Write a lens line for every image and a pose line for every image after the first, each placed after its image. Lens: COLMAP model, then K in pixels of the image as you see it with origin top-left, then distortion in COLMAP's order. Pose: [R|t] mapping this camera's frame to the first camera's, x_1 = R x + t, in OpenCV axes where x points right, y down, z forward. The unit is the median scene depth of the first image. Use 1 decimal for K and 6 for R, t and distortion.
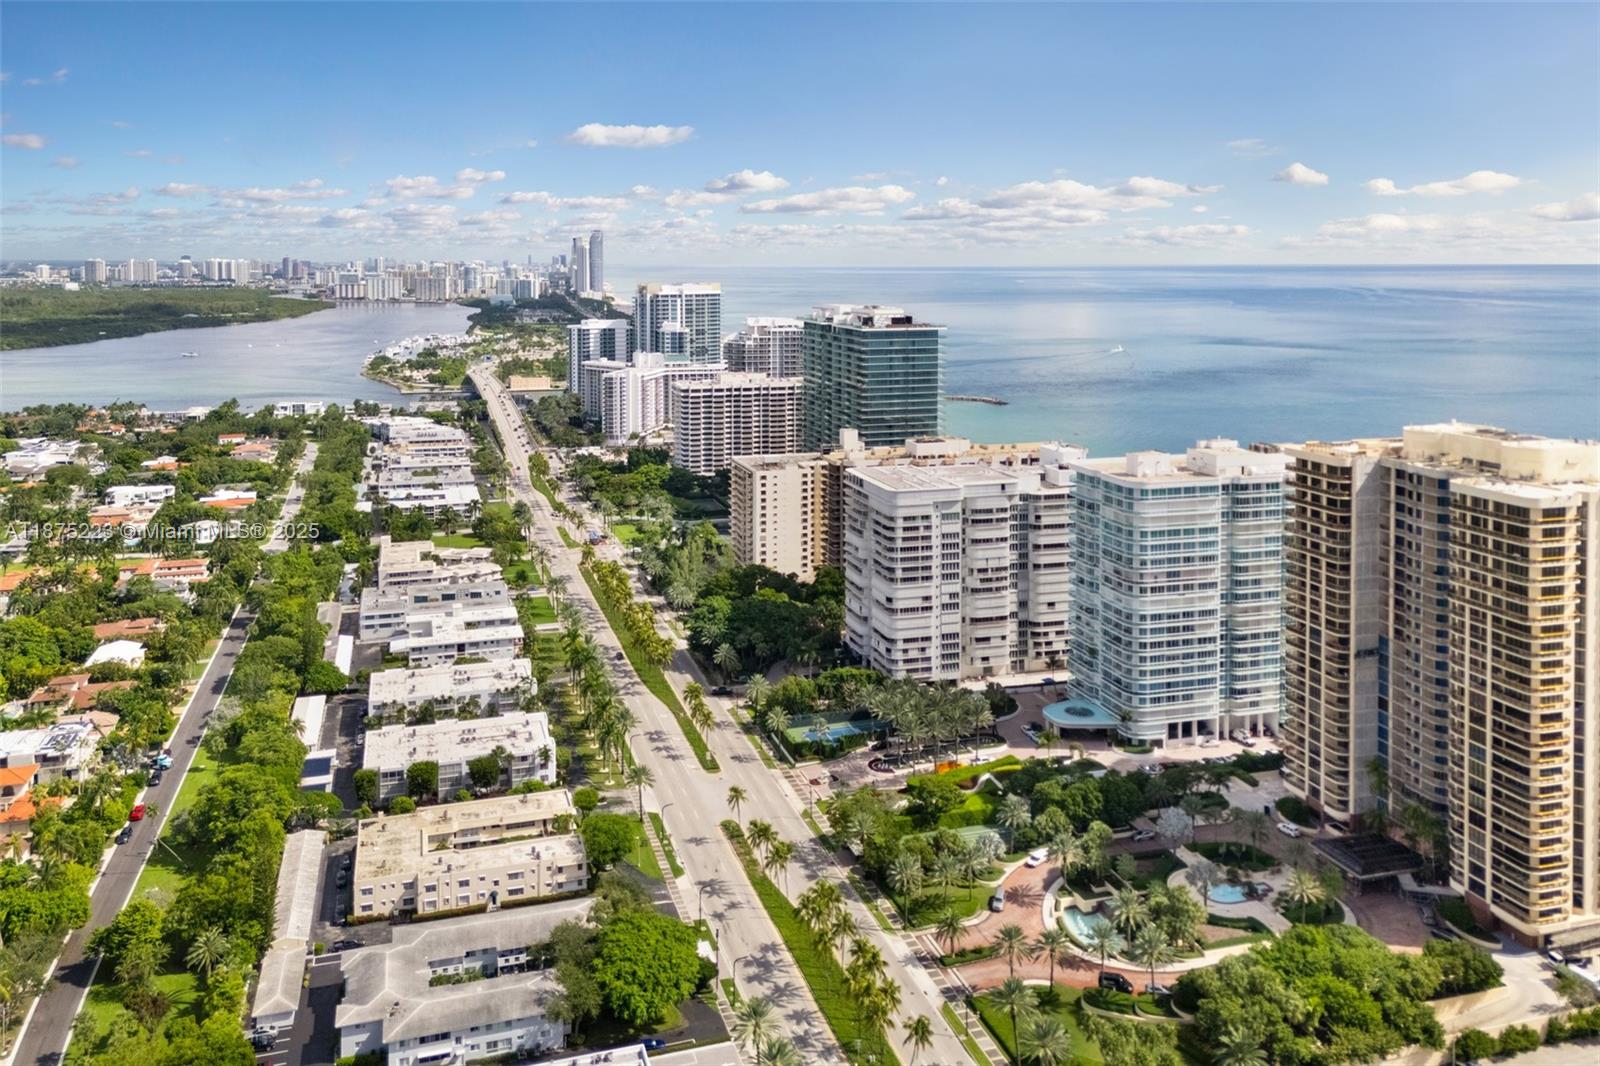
lens RADIAL K [[1281.0, 0, 801.8], [0, 1281.0, 395.5], [0, 0, 1]] dist [0.058720, 0.001444]
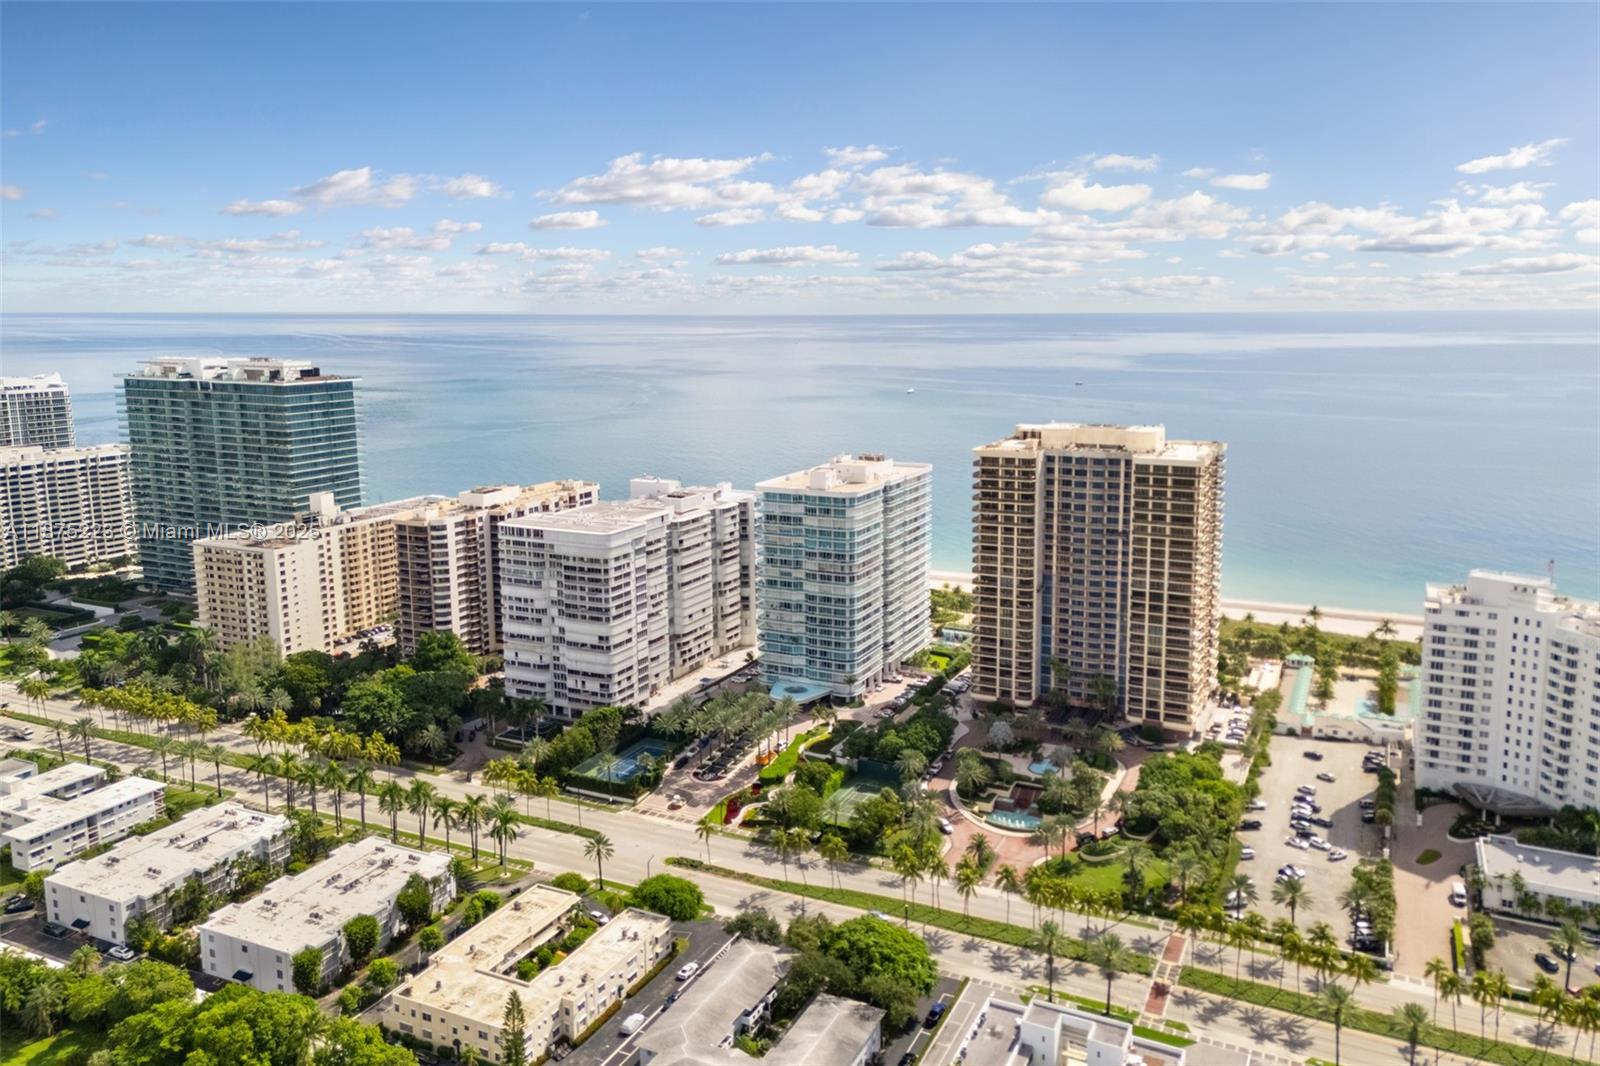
lens RADIAL K [[1210.3, 0, 800.0], [0, 1210.3, 533.0], [0, 0, 1]] dist [0.046121, 0.000540]
pose [[0.692845, -0.144560, 0.706447, -0.502408], [0.083997, 0.989209, 0.120041, -0.031588], [-0.716177, -0.023830, 0.697511, 0.193738]]
